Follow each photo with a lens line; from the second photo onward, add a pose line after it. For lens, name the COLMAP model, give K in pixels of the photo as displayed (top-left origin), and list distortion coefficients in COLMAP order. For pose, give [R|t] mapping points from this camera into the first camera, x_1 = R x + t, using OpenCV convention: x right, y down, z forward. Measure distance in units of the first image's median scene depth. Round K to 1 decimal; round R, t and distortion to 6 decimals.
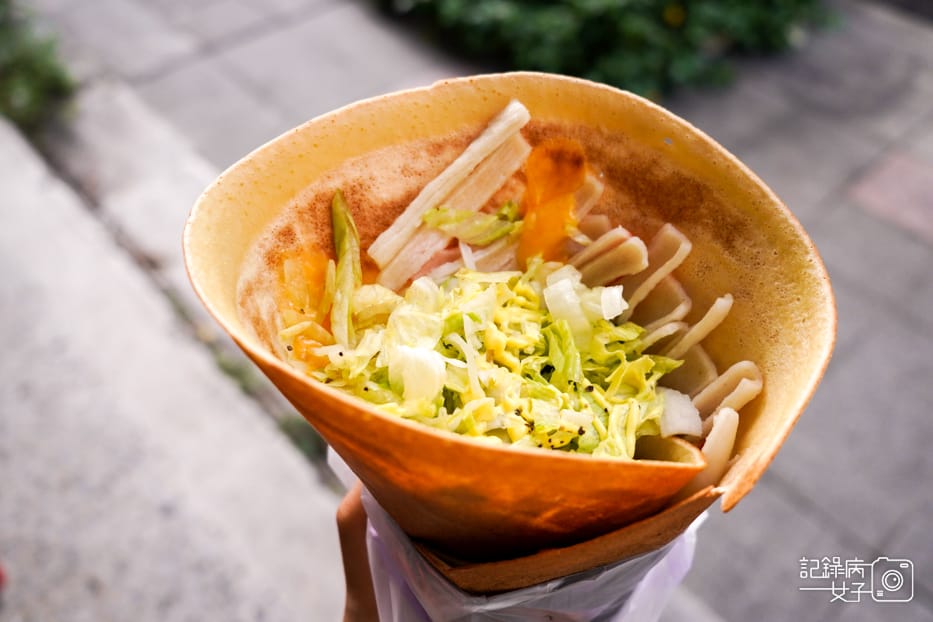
lens RADIAL K [[835.4, 0, 466.5], [0, 835.4, 311.0], [0, 0, 1]] dist [-0.008290, 0.000851]
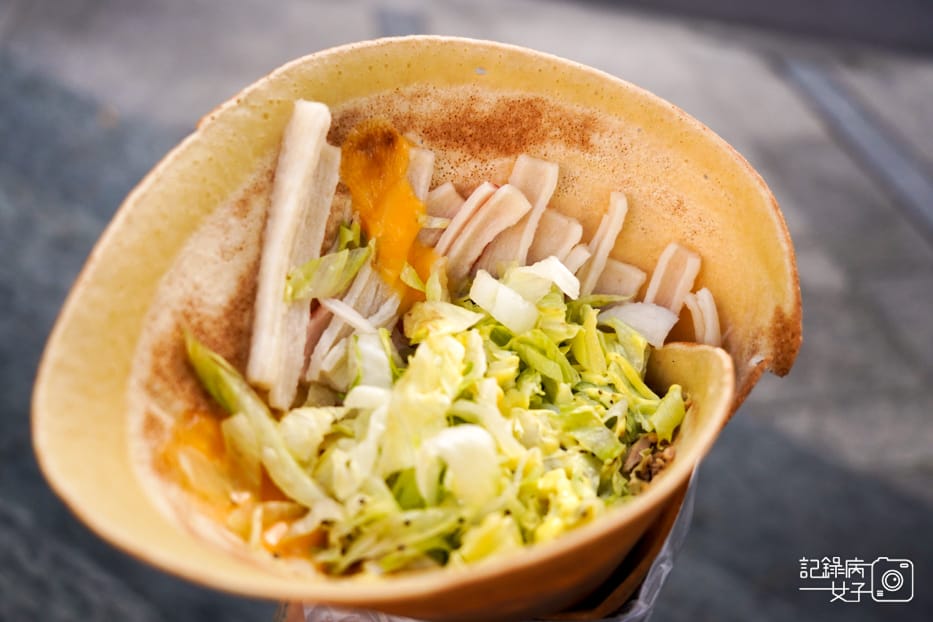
lens RADIAL K [[849.1, 0, 466.5], [0, 849.1, 311.0], [0, 0, 1]] dist [-0.003094, -0.004509]
pose [[0.681455, -0.530665, 0.503998, -0.328086], [0.490097, 0.842331, 0.224240, -0.191422], [-0.543529, 0.094199, 0.834088, 0.294915]]
